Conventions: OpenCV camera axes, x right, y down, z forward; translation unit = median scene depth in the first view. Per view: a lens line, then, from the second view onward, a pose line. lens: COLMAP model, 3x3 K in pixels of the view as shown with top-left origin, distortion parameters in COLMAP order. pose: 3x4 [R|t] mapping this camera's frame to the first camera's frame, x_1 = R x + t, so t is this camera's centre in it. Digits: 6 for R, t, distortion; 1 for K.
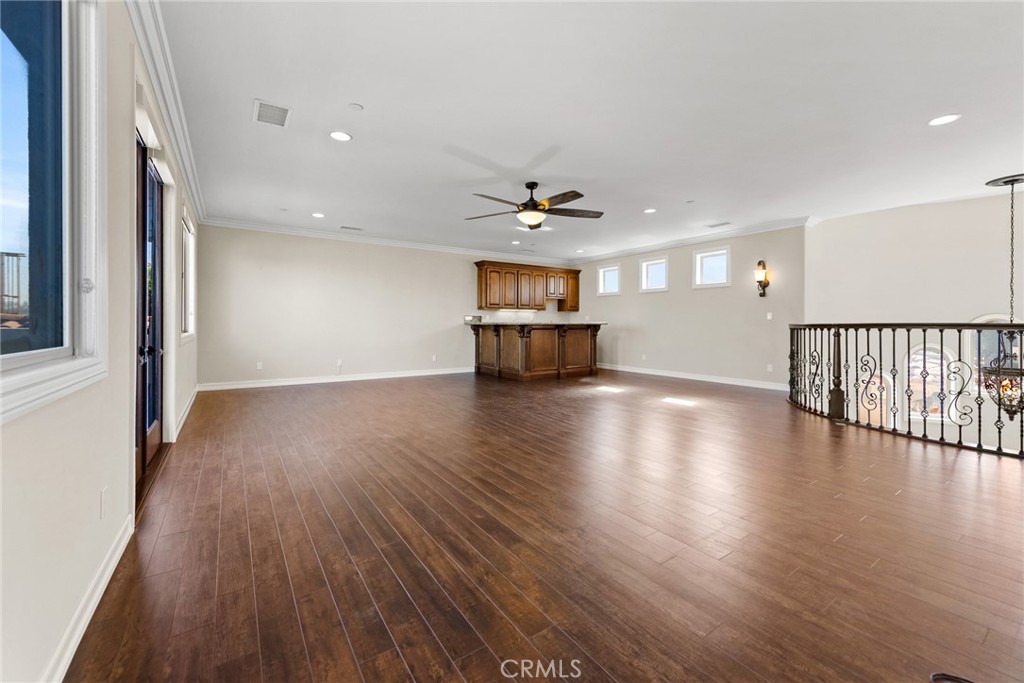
lens RADIAL K [[407.5, 0, 506.9], [0, 407.5, 321.0], [0, 0, 1]] dist [0.008297, -0.001288]
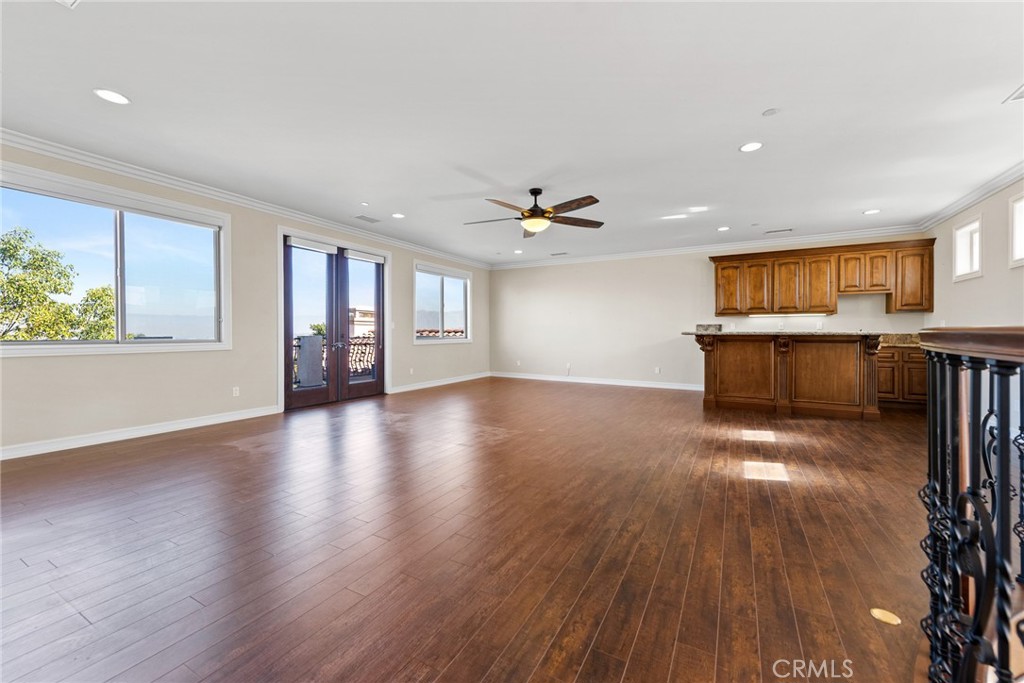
lens RADIAL K [[407.5, 0, 511.3], [0, 407.5, 334.7], [0, 0, 1]] dist [0.008297, -0.001288]
pose [[0.446670, 0.000143, -0.894699, 0.493542], [0.000924, 0.999999, 0.000621, 0.008022], [0.894698, -0.001104, 0.446670, 0.267171]]
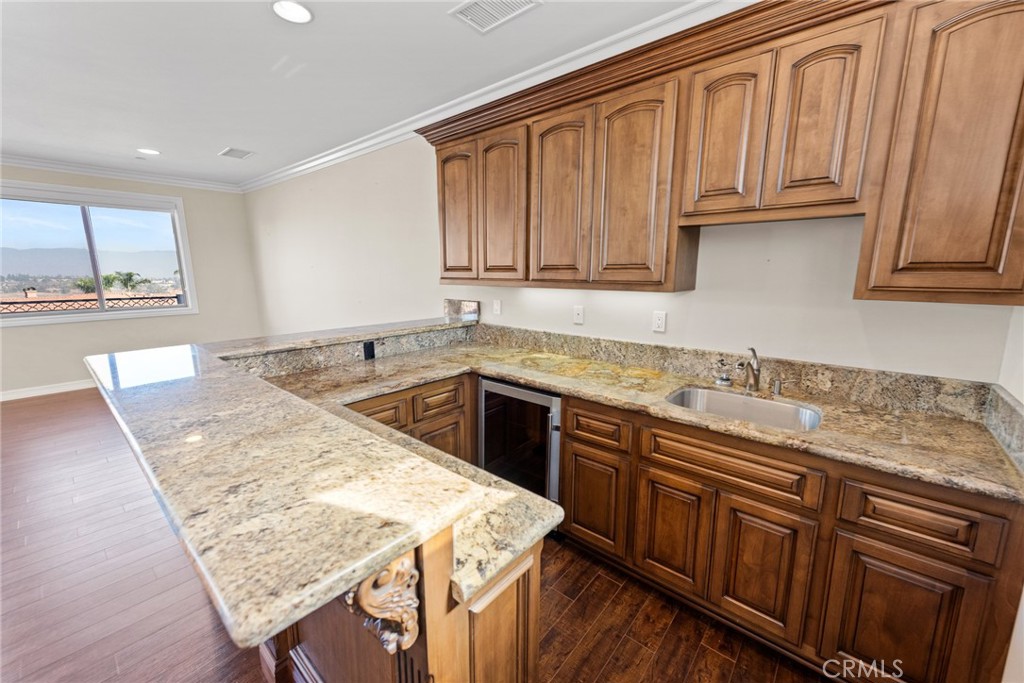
lens RADIAL K [[407.5, 0, 508.5], [0, 407.5, 341.3], [0, 0, 1]] dist [0.008297, -0.001288]
pose [[0.263452, 0.166078, -0.950269, 0.290584], [0.006574, 0.984737, 0.173924, -0.040097], [0.964650, -0.052068, 0.258339, 0.960111]]
